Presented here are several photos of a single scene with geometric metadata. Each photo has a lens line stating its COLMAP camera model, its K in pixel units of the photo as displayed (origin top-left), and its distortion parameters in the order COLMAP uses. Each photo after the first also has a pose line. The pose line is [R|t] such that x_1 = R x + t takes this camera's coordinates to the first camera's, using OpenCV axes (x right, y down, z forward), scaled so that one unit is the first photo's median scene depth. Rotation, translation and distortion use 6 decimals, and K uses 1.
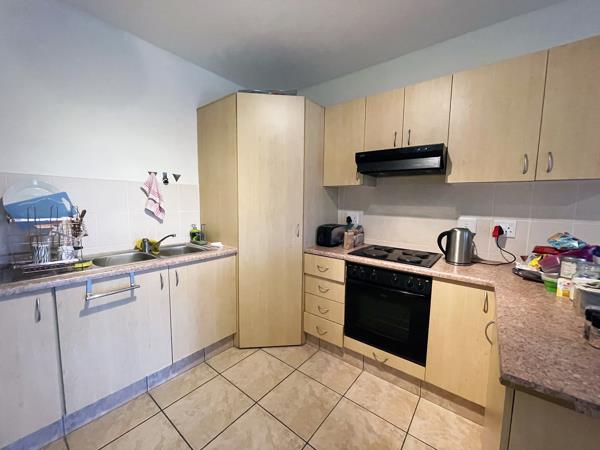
lens RADIAL K [[238.9, 0, 299.3], [0, 238.9, 224.0], [0, 0, 1]] dist [-0.005516, 0.001244]
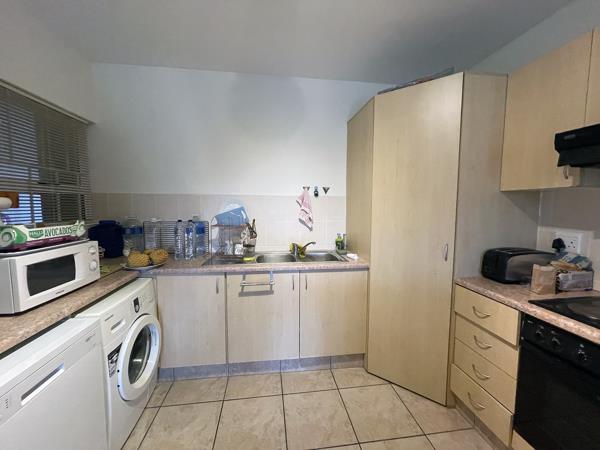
lens RADIAL K [[238.9, 0, 300.2], [0, 238.9, 224.1], [0, 0, 1]] dist [-0.005516, 0.001244]
pose [[0.720927, 0.043960, -0.691615, 0.193173], [-0.059080, 0.998252, 0.001867, -0.038906], [0.690488, 0.039514, 0.722264, 0.148535]]
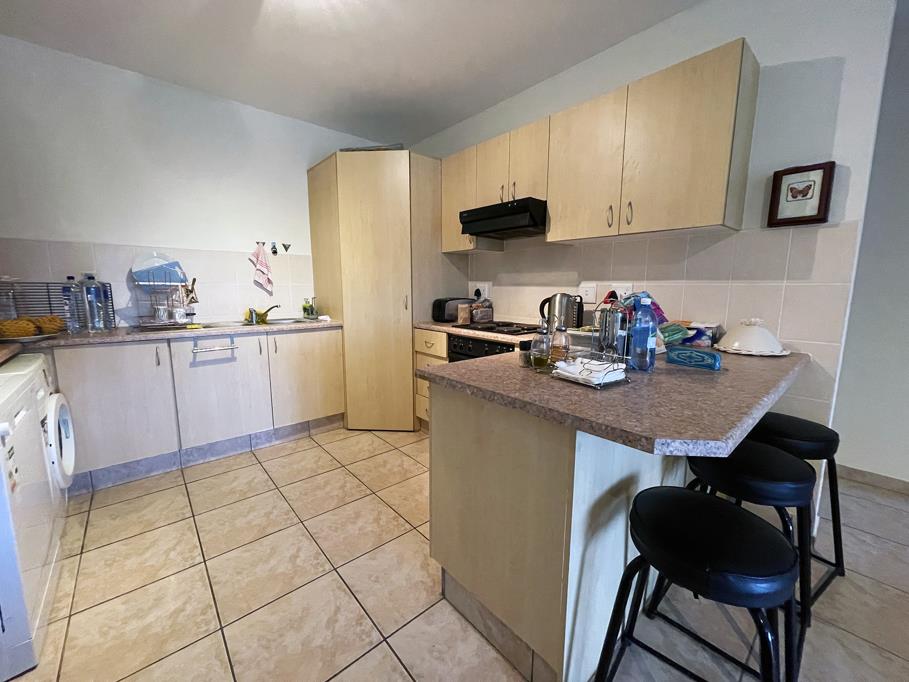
lens RADIAL K [[361.9, 0, 452.5], [0, 361.9, 338.0], [0, 0, 1]] dist [-0.005516, 0.001244]
pose [[0.982782, 0.014272, -0.184219, 0.454540], [-0.005573, 0.998849, 0.047651, 0.103023], [0.184687, -0.045803, 0.981729, -0.335912]]
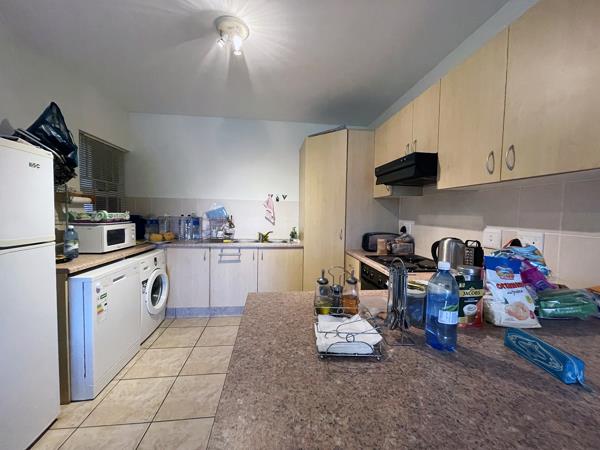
lens RADIAL K [[238.9, 0, 300.7], [0, 238.9, 223.4], [0, 0, 1]] dist [-0.005516, 0.001244]
pose [[0.712839, 0.027756, -0.700778, 0.775969], [-0.072298, 0.996801, -0.034062, 0.029785], [0.697591, 0.074946, 0.712565, -0.044523]]
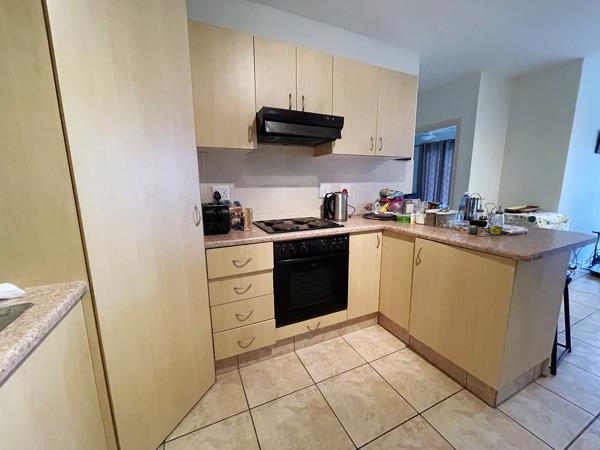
lens RADIAL K [[238.9, 0, 297.9], [0, 238.9, 224.8], [0, 0, 1]] dist [-0.005516, 0.001244]
pose [[0.456215, -0.172135, 0.873062, -0.460683], [0.099235, 0.984834, 0.142318, -0.011571], [-0.884319, 0.021711, 0.466377, 0.529969]]
